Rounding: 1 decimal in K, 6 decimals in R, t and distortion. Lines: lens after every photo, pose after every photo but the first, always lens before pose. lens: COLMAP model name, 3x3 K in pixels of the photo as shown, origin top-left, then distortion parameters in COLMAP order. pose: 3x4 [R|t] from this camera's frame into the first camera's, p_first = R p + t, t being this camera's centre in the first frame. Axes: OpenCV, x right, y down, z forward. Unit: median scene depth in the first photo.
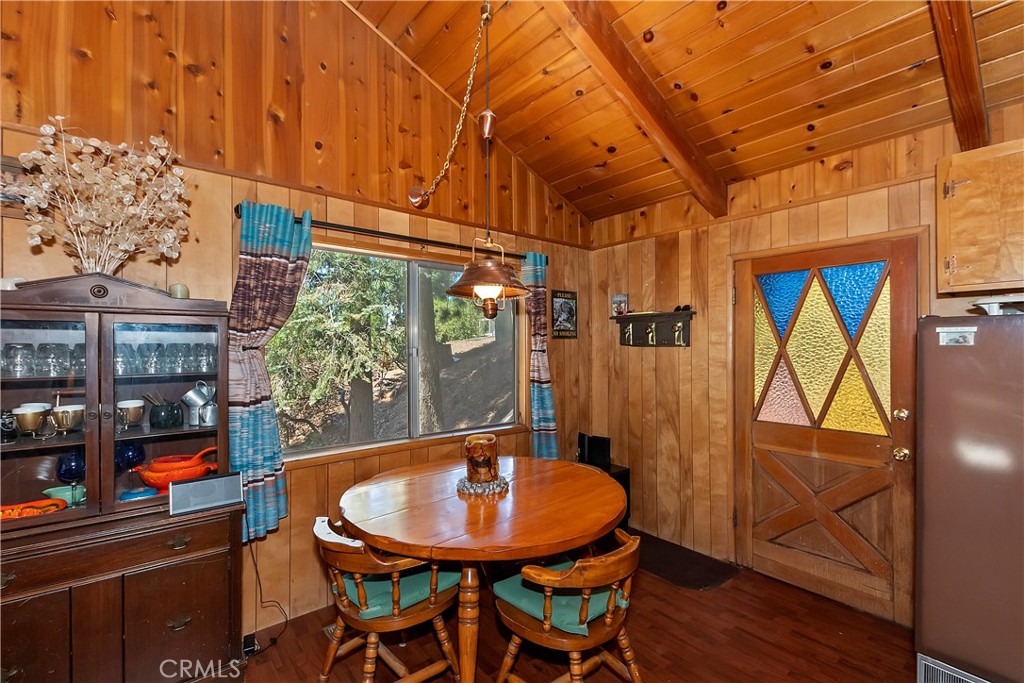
lens RADIAL K [[452.6, 0, 510.3], [0, 452.6, 348.0], [0, 0, 1]] dist [0.004997, -0.000053]
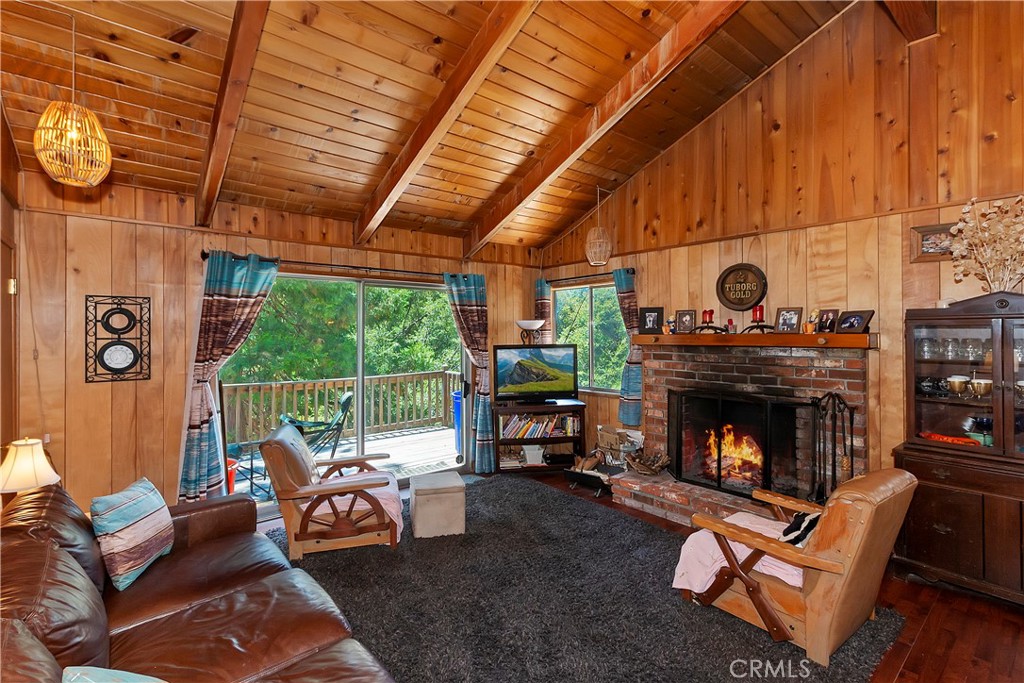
lens RADIAL K [[463.5, 0, 499.4], [0, 463.5, 329.6], [0, 0, 1]] dist [-0.000263, -0.000258]
pose [[-0.009898, -0.001252, -0.999950, 0.382339], [0.005932, 0.999982, -0.001310, -0.031170], [0.999933, -0.005945, -0.009891, -0.383180]]
